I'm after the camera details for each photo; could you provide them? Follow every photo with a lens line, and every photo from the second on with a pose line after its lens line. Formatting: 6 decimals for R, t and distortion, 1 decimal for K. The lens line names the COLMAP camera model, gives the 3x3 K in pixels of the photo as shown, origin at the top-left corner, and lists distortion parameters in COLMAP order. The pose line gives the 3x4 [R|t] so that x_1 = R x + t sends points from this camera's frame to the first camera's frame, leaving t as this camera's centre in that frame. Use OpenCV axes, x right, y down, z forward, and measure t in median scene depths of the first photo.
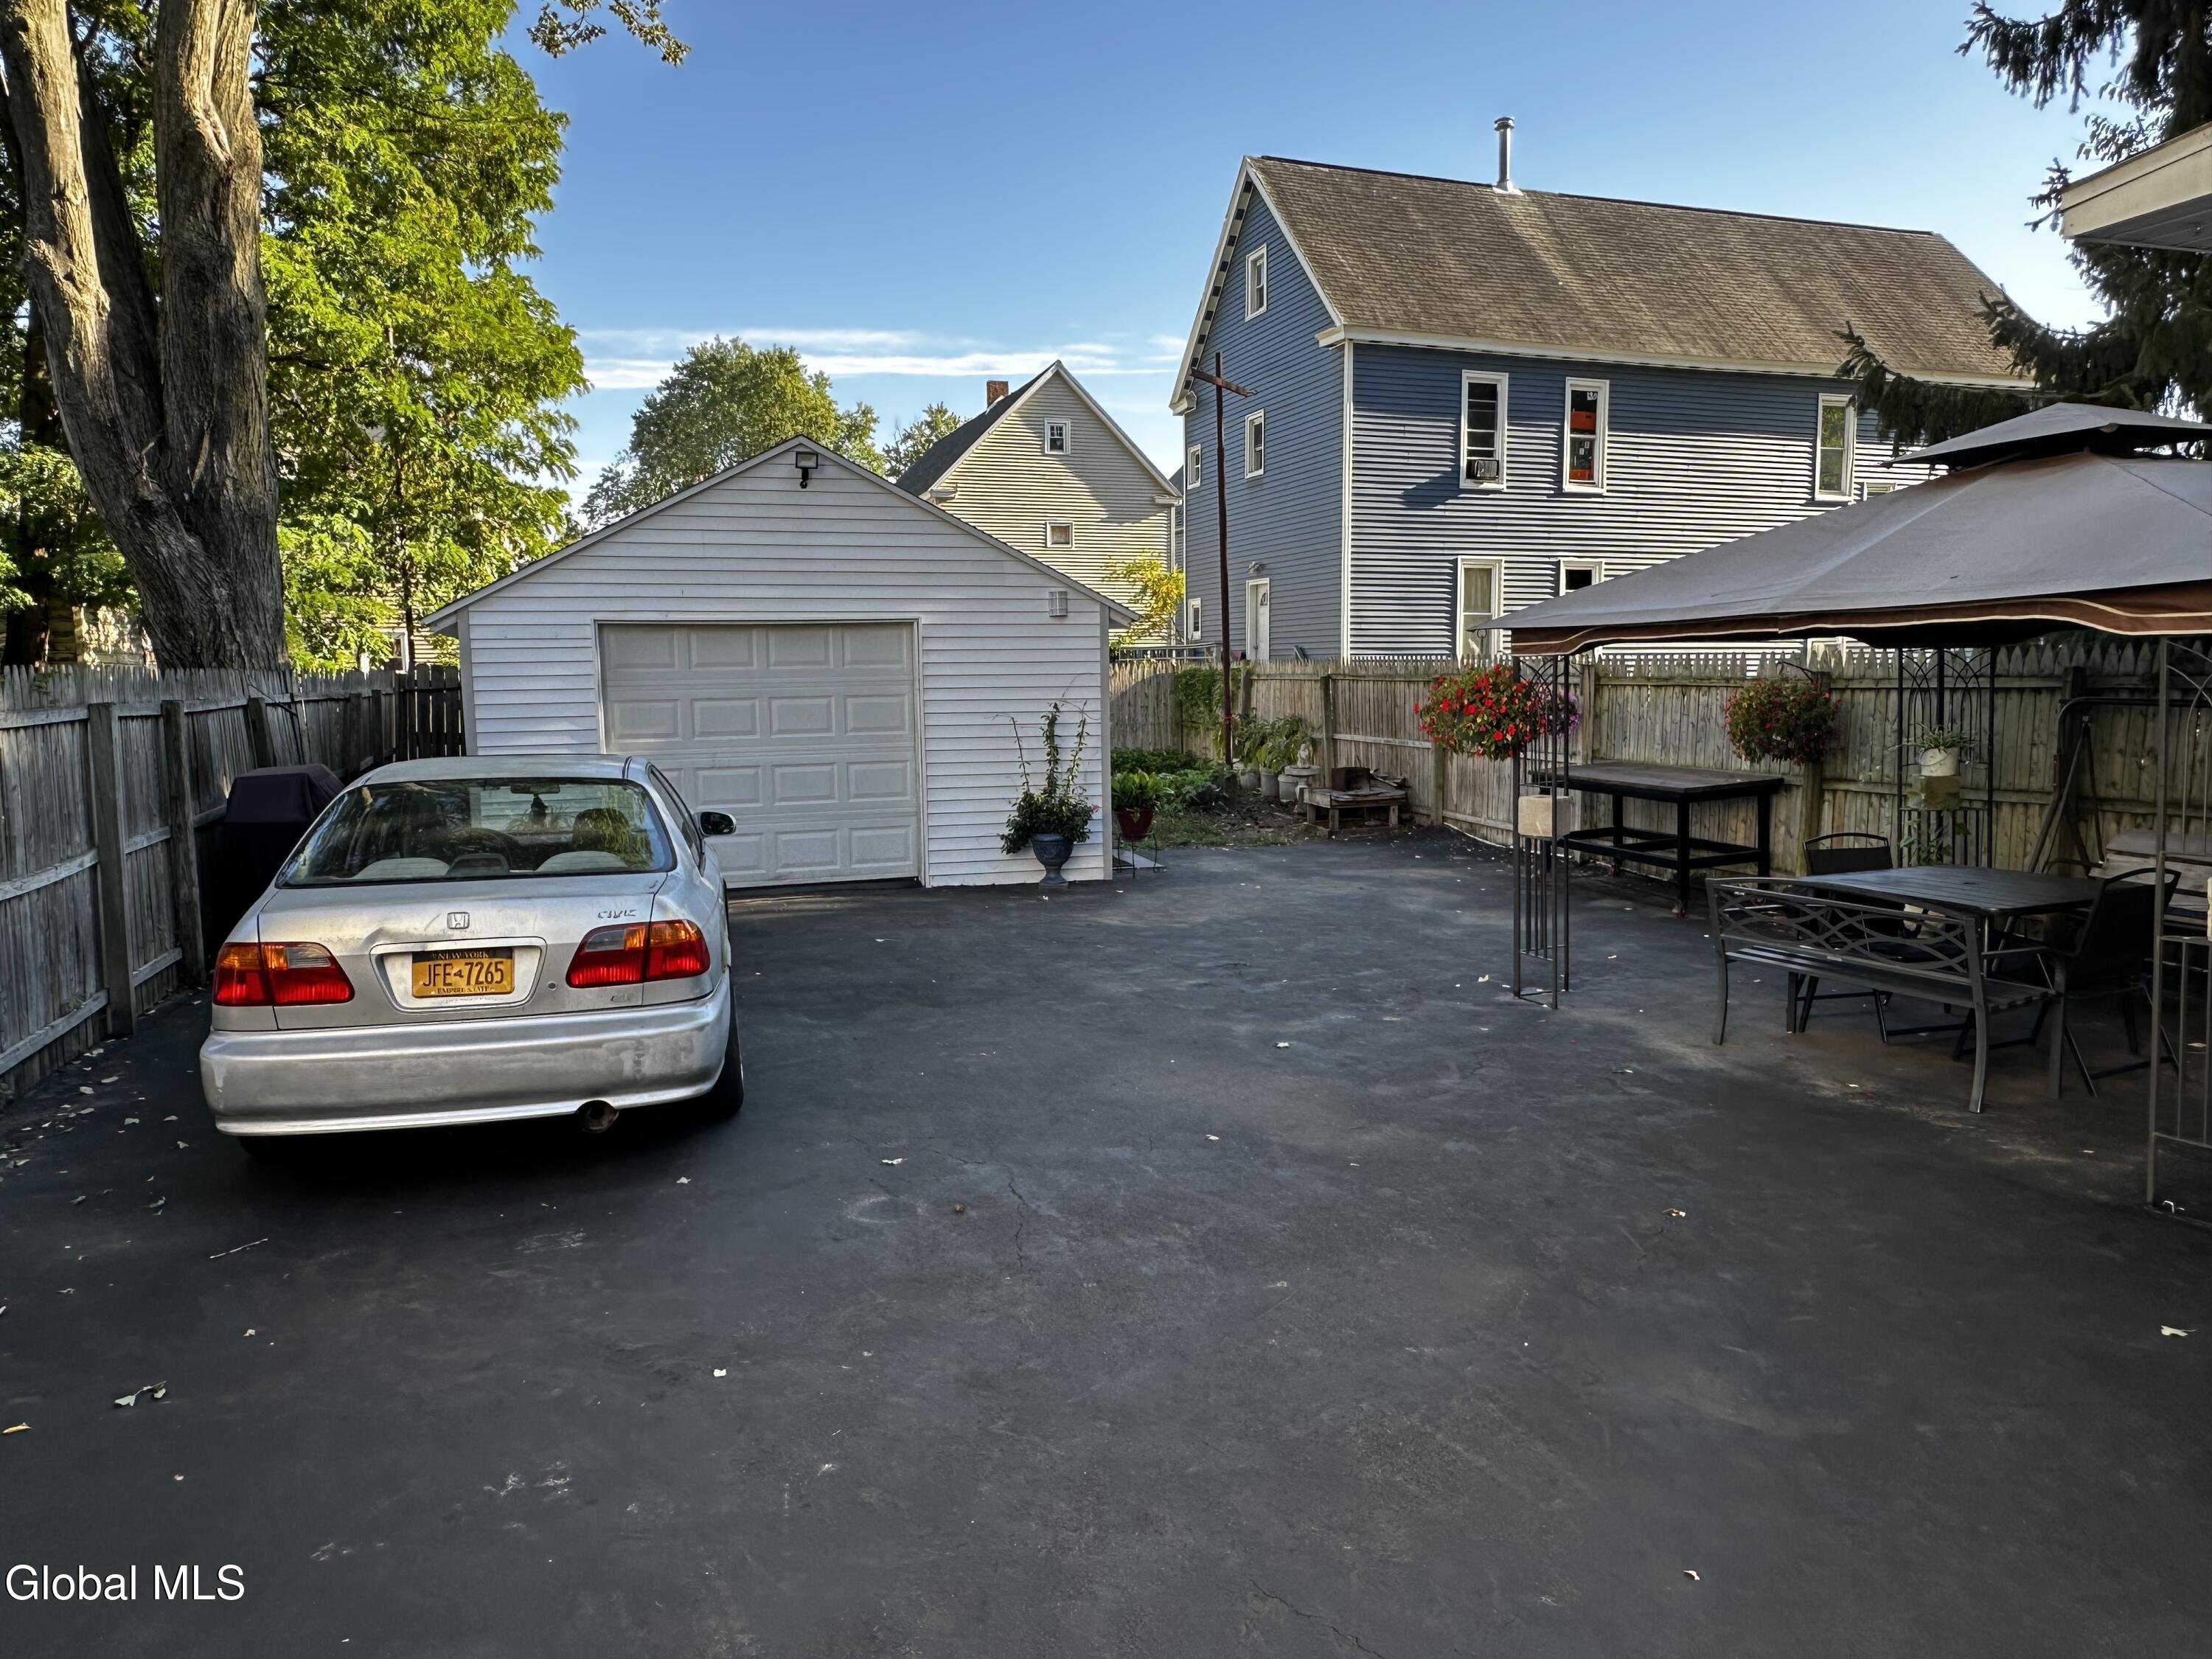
lens RADIAL K [[1459.0, 0, 1107.5], [0, 1459.0, 829.1], [0, 0, 1]] dist [0.000049, -0.000707]
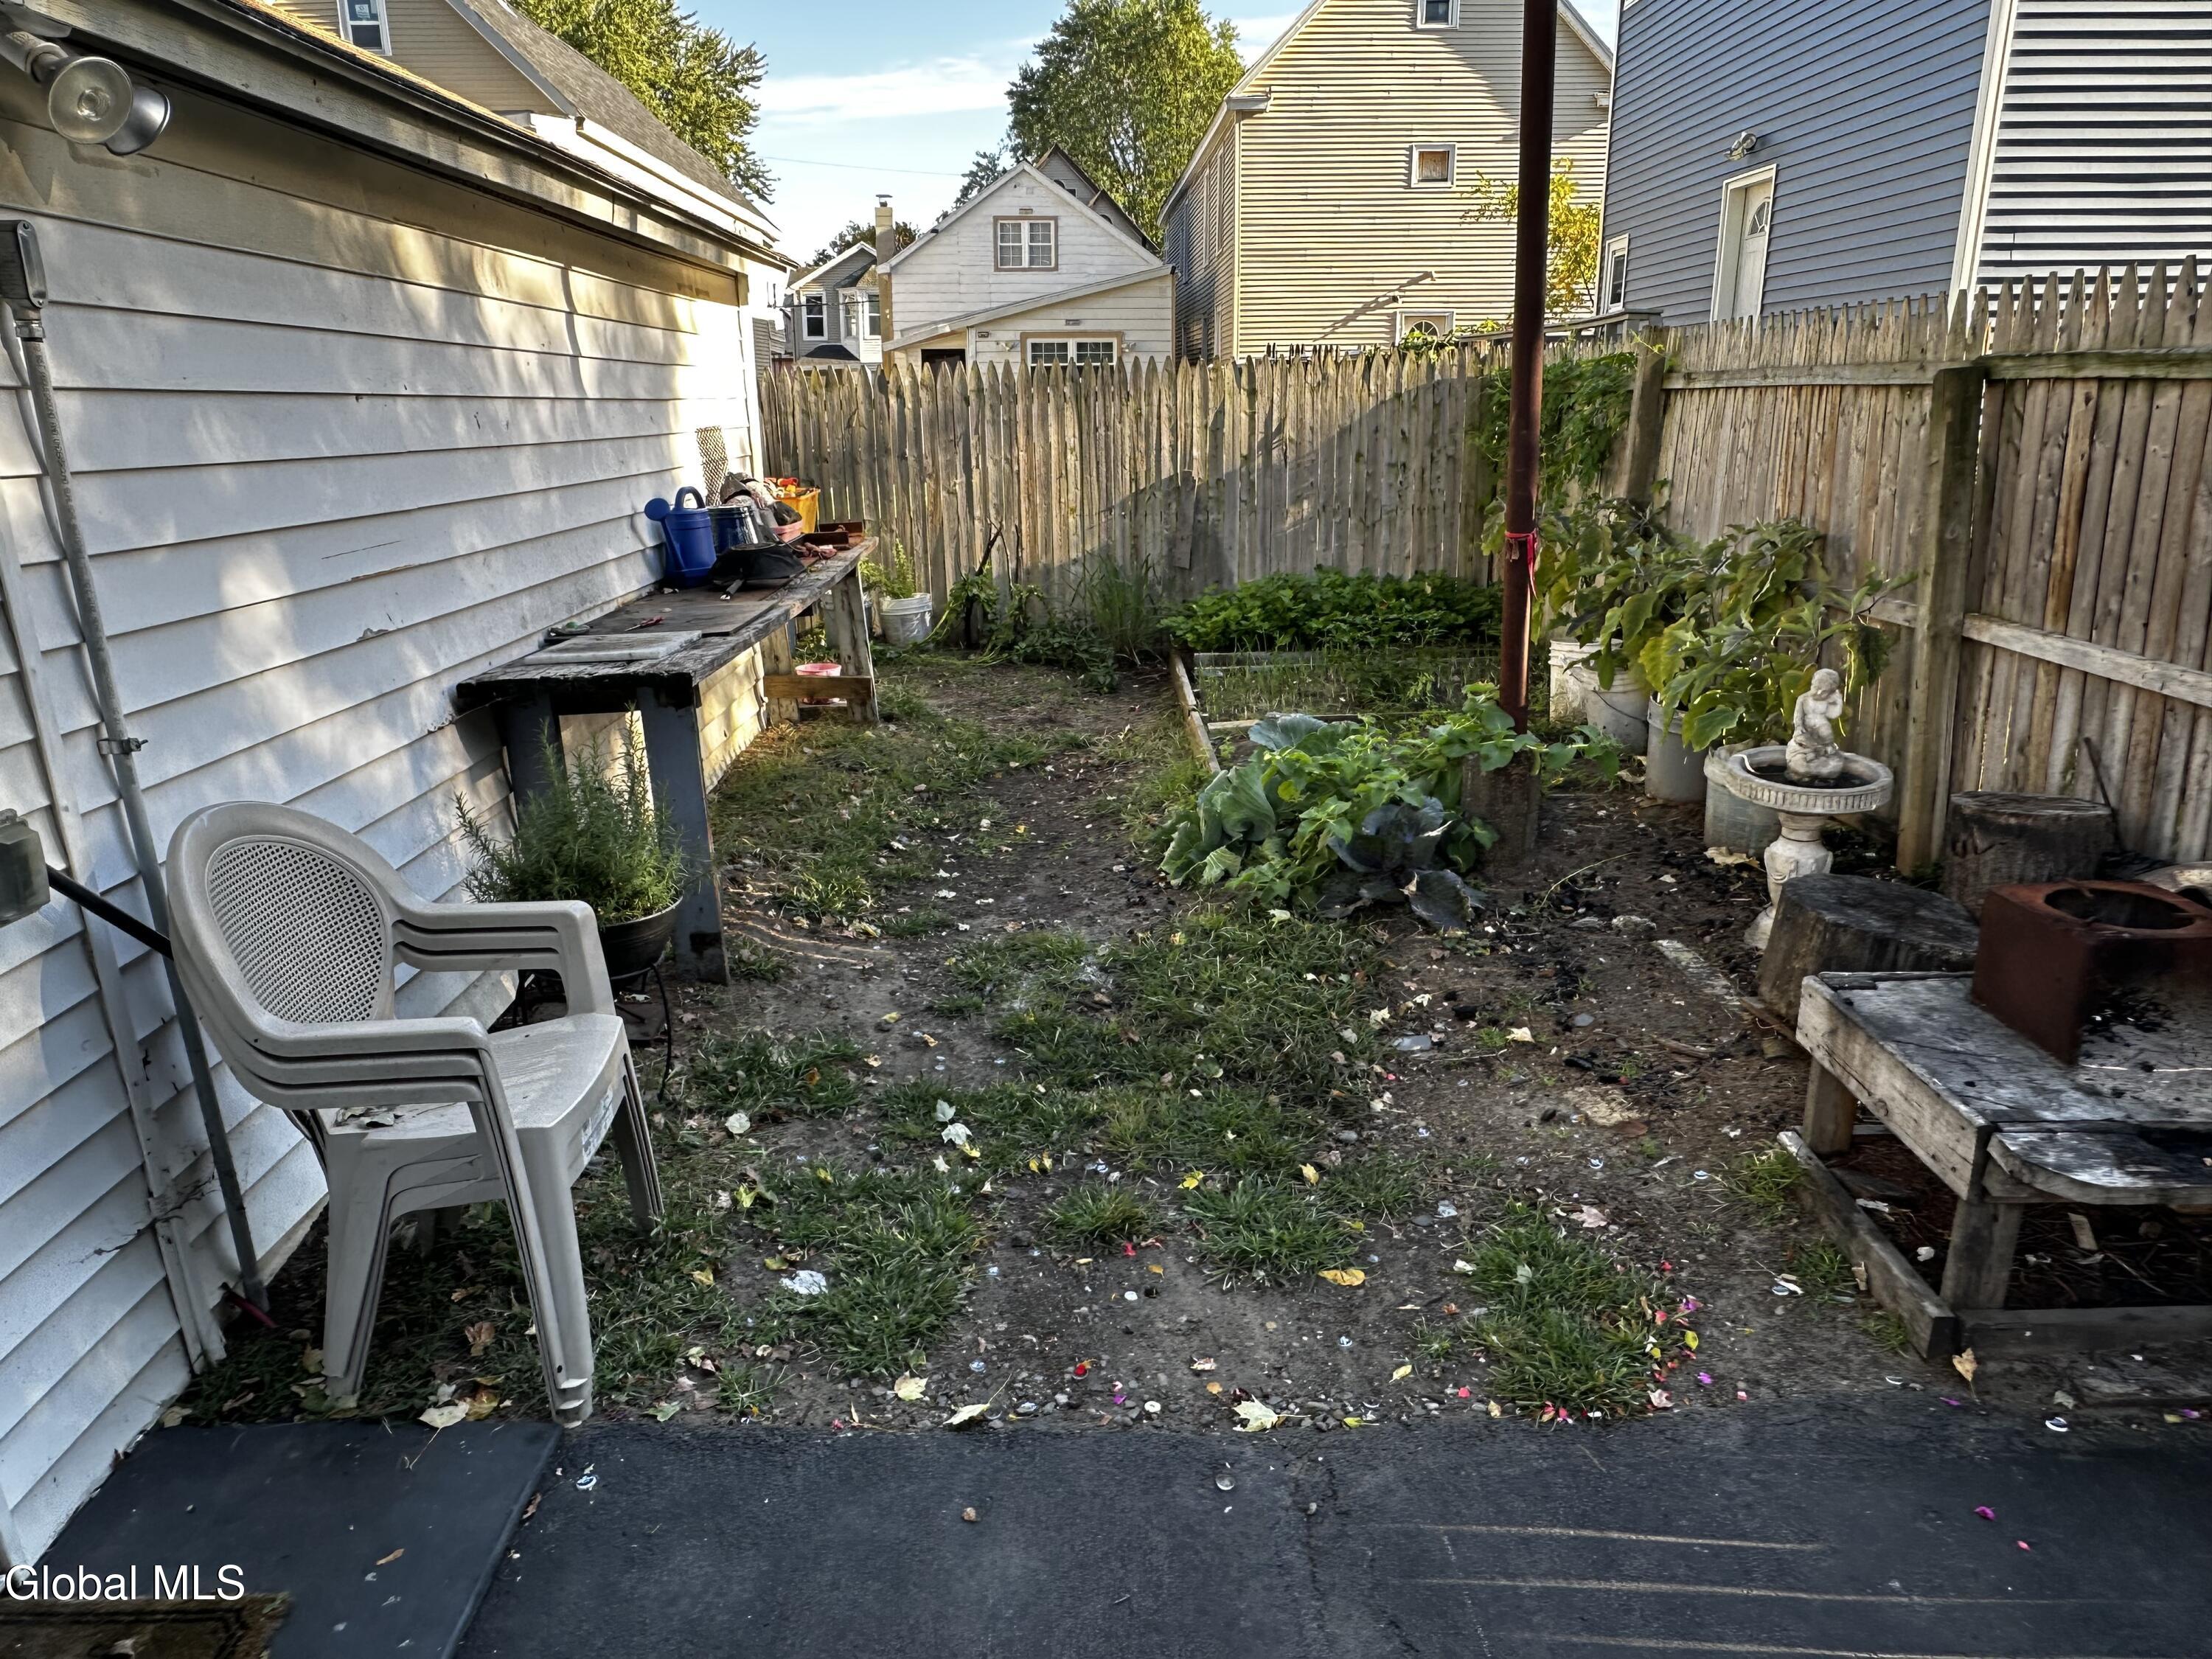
lens RADIAL K [[1459.0, 0, 1106.5], [0, 1459.0, 823.9], [0, 0, 1]] dist [0.000049, -0.000707]
pose [[0.953179, 0.081237, -0.291291, 0.059313], [-0.028859, 0.983282, 0.179788, -0.045239], [0.301027, -0.162964, 0.939588, 0.465210]]
